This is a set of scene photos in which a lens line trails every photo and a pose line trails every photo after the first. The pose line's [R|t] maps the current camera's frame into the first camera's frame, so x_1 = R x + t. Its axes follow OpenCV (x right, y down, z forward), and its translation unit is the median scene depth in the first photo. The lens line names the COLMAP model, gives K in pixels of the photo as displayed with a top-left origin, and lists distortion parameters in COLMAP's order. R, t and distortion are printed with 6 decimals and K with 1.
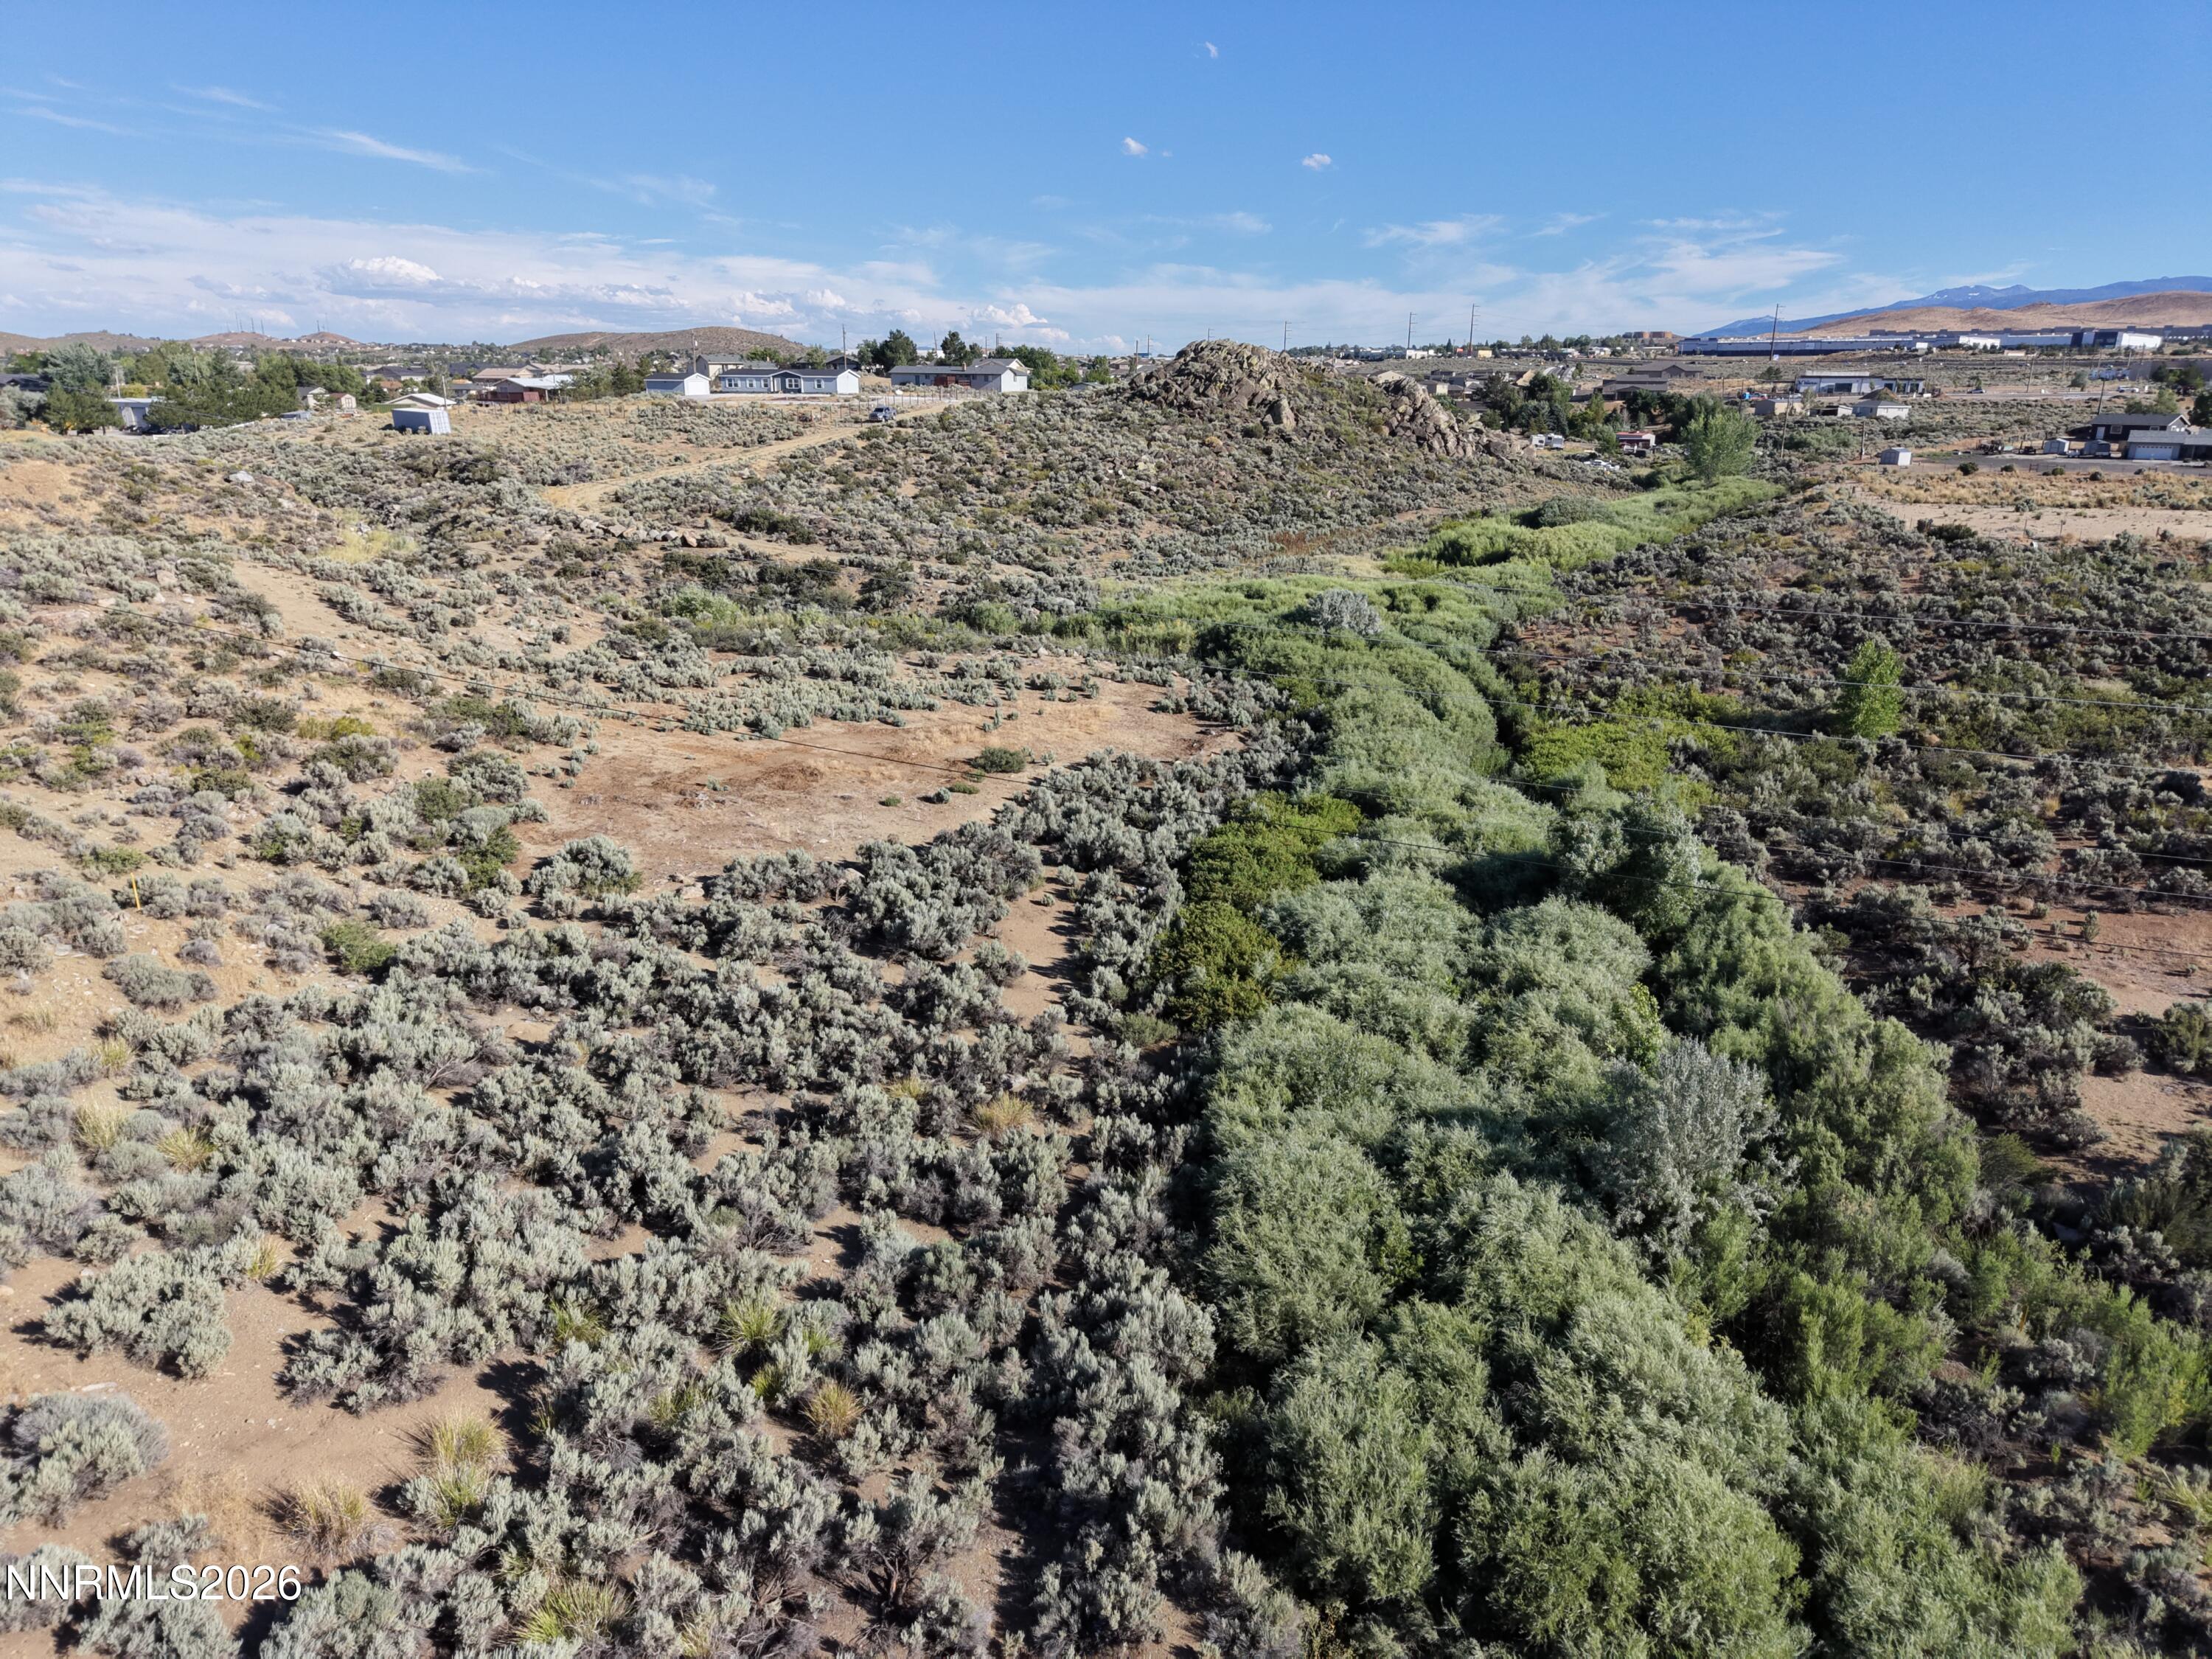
lens RADIAL K [[1478.6, 0, 1103.7], [0, 1478.6, 835.6], [0, 0, 1]] dist [0.014645, -0.012272]
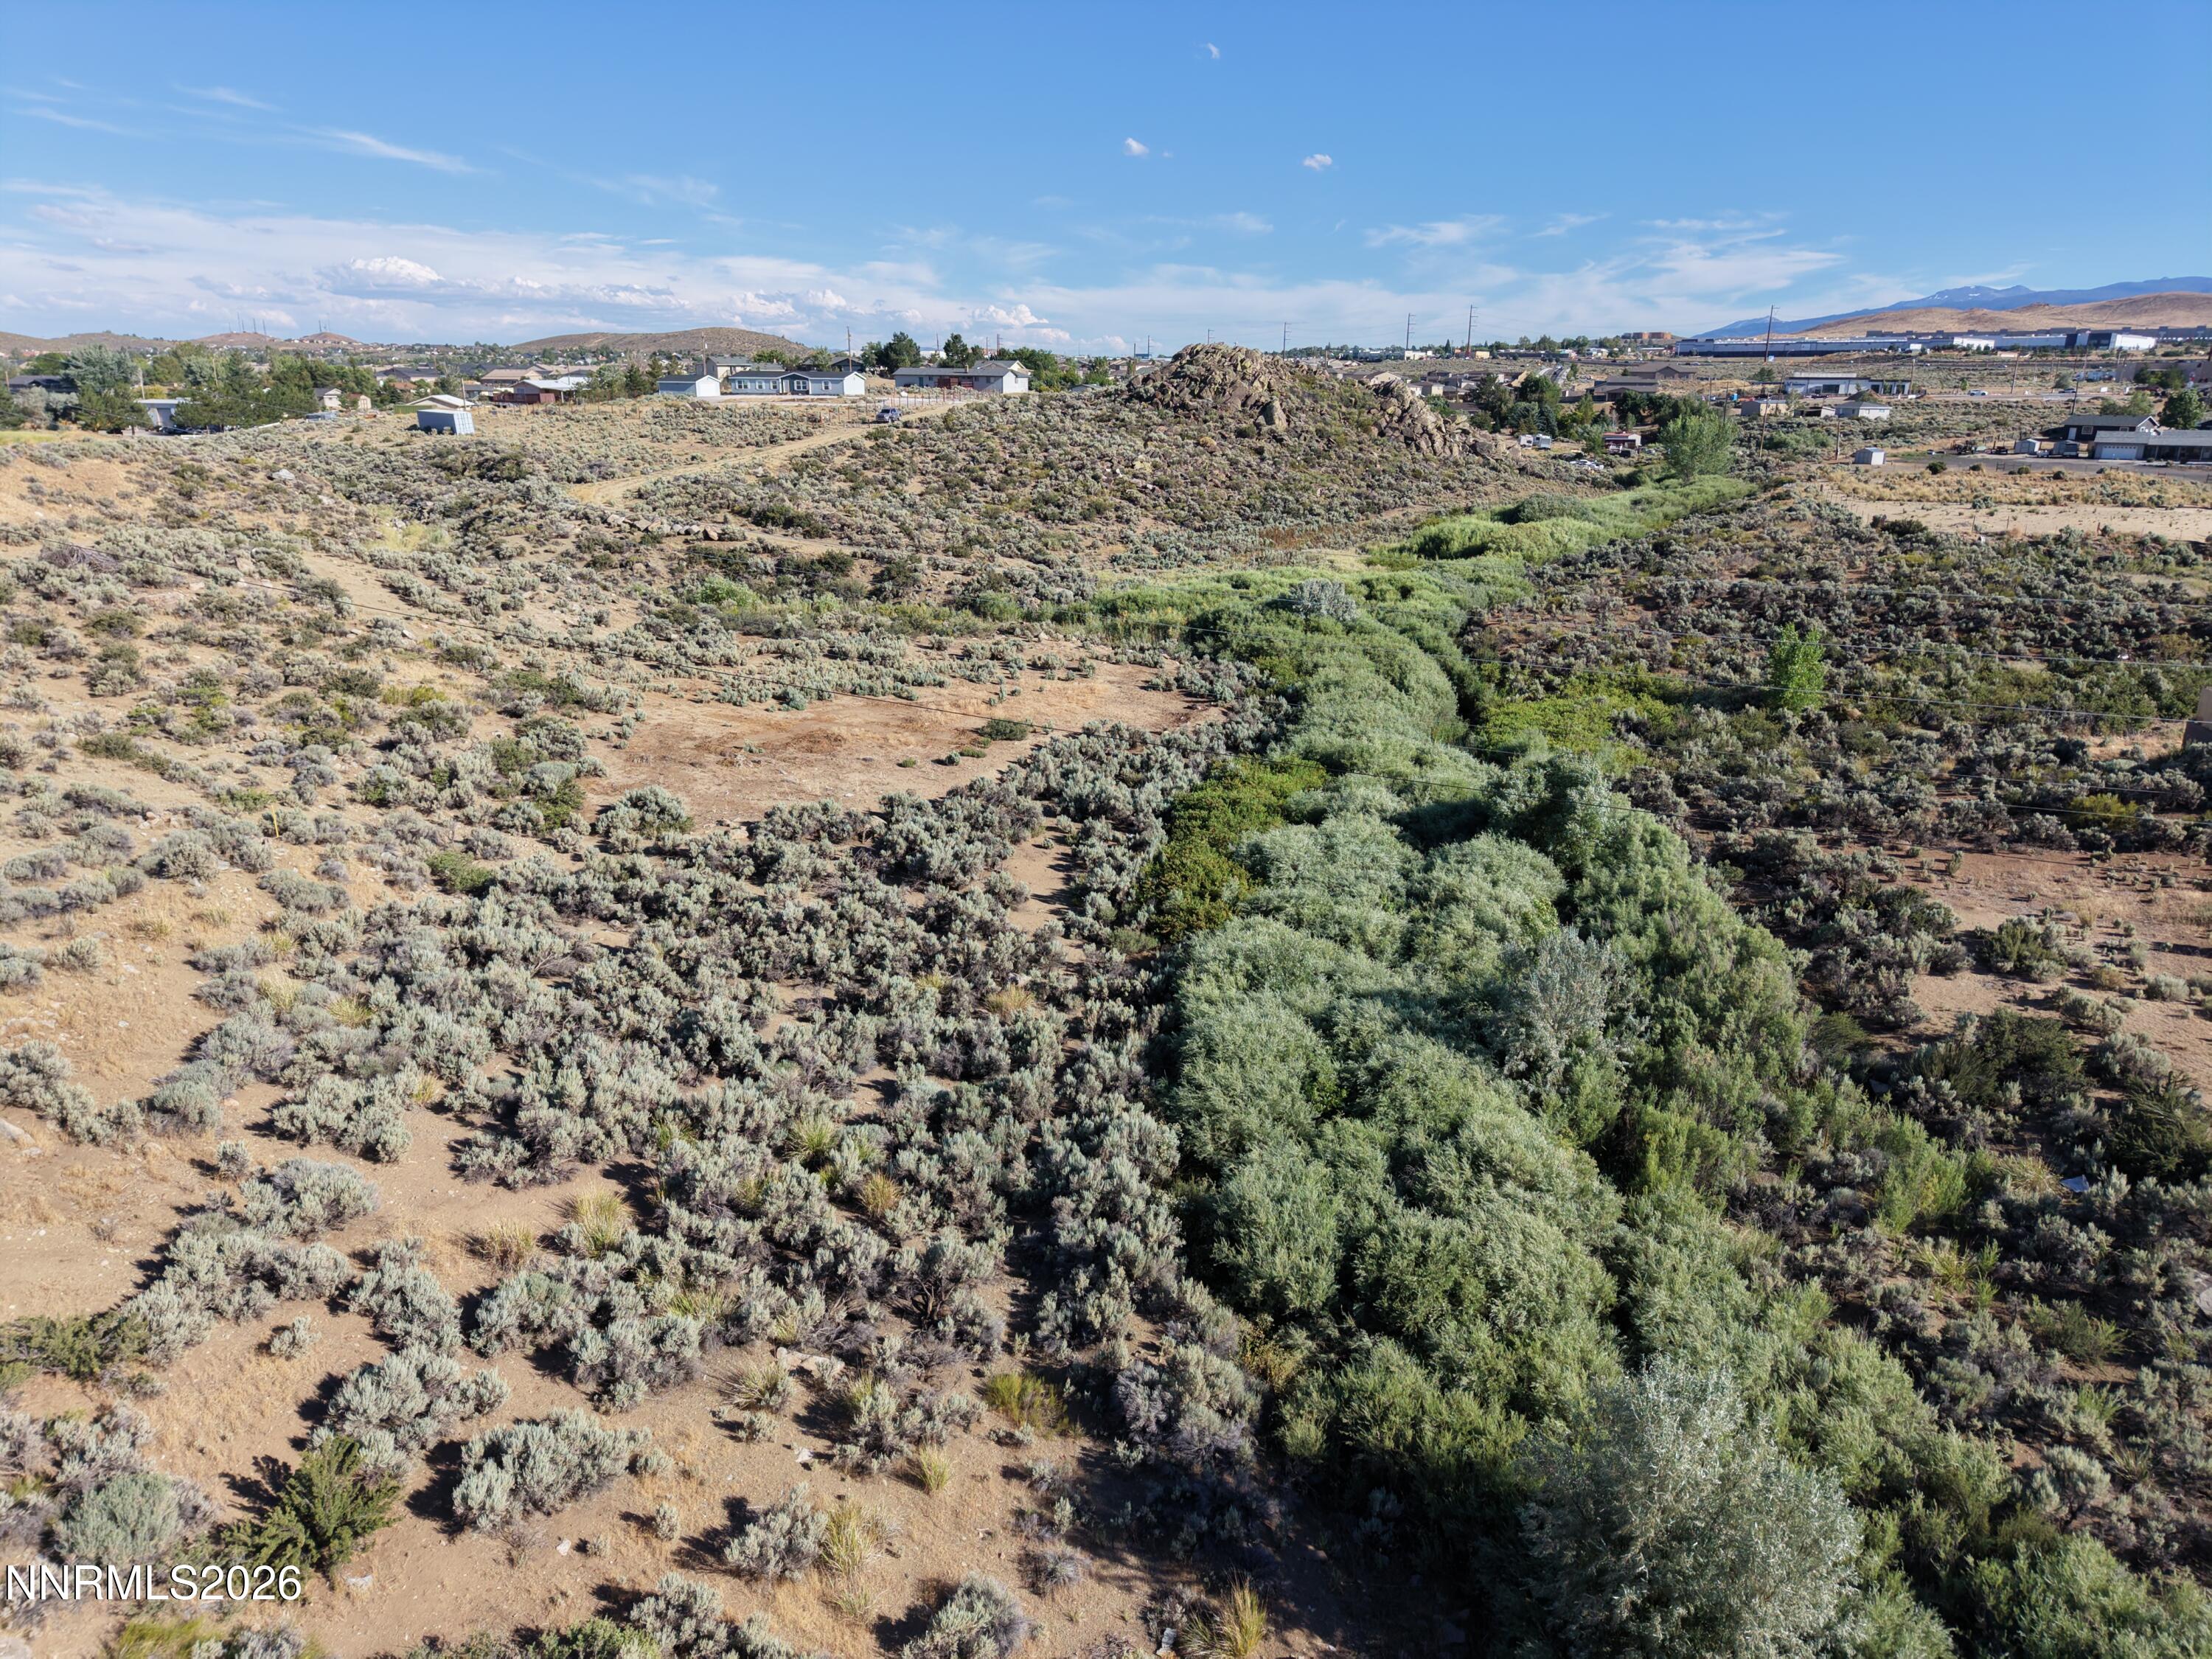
lens RADIAL K [[1478.6, 0, 1103.7], [0, 1478.6, 835.6], [0, 0, 1]] dist [0.014645, -0.012272]
pose [[1.000000, 0.000370, -0.000333, 0.006127], [-0.000370, 1.000000, -0.000239, 0.040738], [0.000333, 0.000239, 1.000000, -0.149621]]
